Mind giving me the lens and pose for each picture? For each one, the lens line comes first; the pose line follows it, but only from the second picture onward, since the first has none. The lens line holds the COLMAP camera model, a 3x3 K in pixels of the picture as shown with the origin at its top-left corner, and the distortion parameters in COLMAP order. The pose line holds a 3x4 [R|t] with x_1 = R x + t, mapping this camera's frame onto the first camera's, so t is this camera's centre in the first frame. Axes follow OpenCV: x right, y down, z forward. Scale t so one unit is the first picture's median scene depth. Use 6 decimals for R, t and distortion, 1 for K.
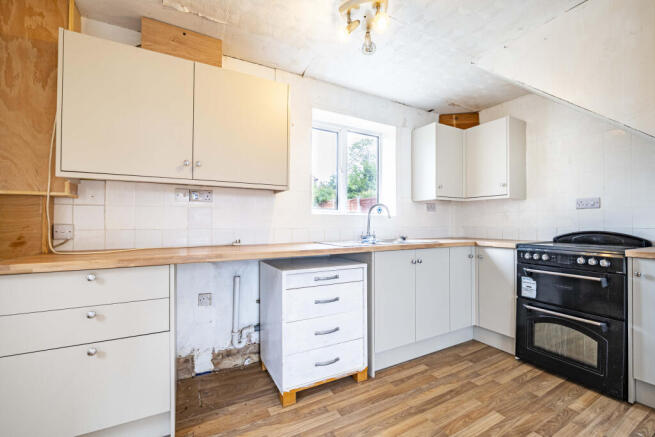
lens RADIAL K [[267.5, 0, 323.9], [0, 267.5, 220.8], [0, 0, 1]] dist [-0.001004, -0.000017]
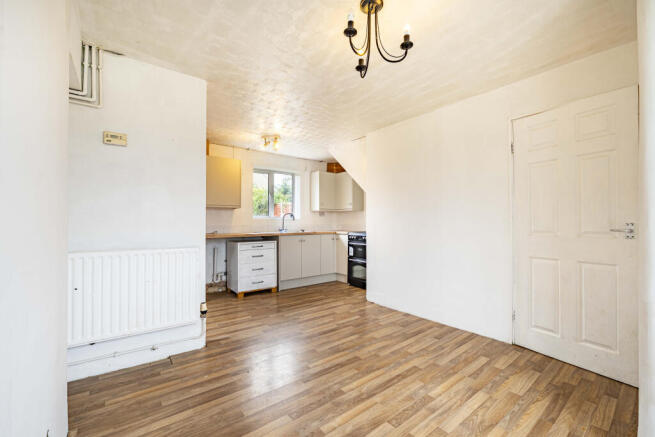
lens RADIAL K [[267.5, 0, 323.9], [0, 267.5, 220.8], [0, 0, 1]] dist [-0.001004, -0.000017]
pose [[0.988346, -0.001757, 0.152214, 0.189238], [0.001855, 0.999998, -0.000505, -0.006371], [-0.152213, 0.000781, 0.988347, -1.153791]]
